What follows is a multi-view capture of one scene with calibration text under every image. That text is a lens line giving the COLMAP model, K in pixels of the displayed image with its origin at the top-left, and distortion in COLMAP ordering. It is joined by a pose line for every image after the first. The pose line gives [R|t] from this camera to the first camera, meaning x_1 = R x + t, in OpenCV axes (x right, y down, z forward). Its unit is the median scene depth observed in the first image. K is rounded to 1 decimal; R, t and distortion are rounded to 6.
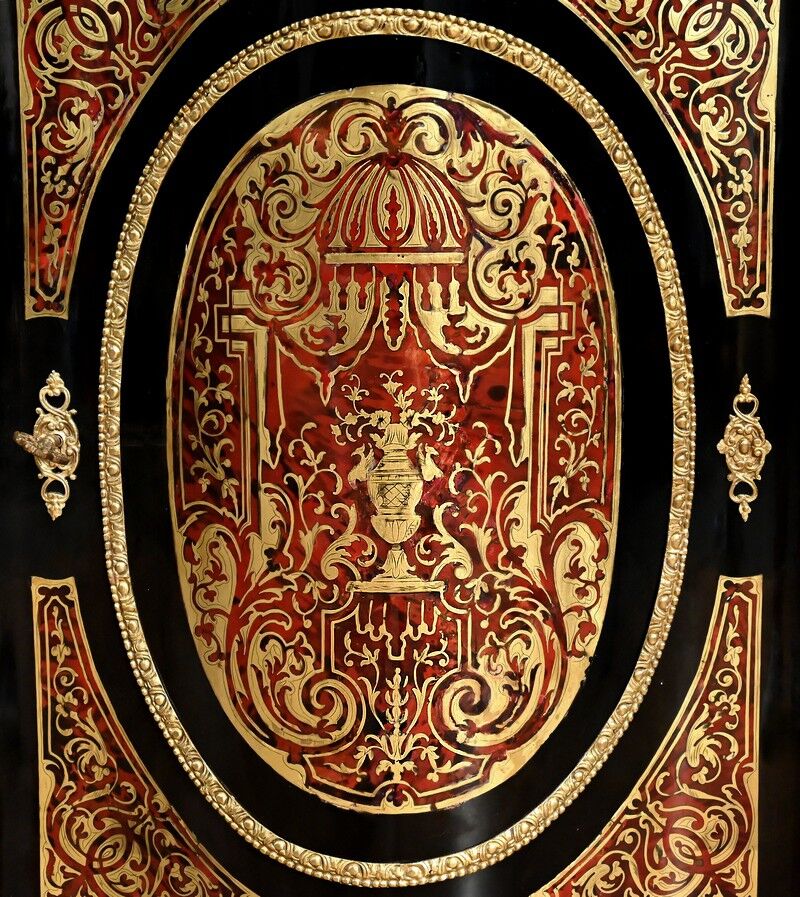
lens RADIAL K [[1679.9, 0, 400.0], [0, 1679.9, 448.5], [0, 0, 1]] dist [-0.000714, 0.013583]
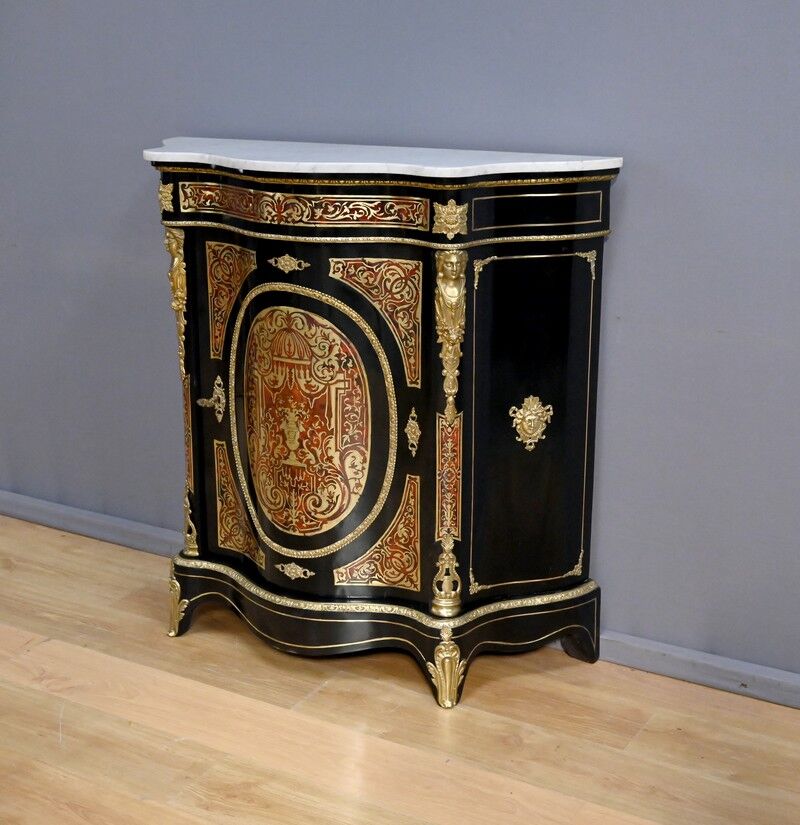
lens RADIAL K [[1425.3, 0, 400.0], [0, 1425.3, 412.5], [0, 0, 1]] dist [-0.096839, 0.079279]
pose [[0.869179, 0.135042, -0.475701, 1.362163], [-0.052996, 0.981887, 0.181906, -0.482605], [0.491649, -0.132899, 0.860592, -1.112652]]
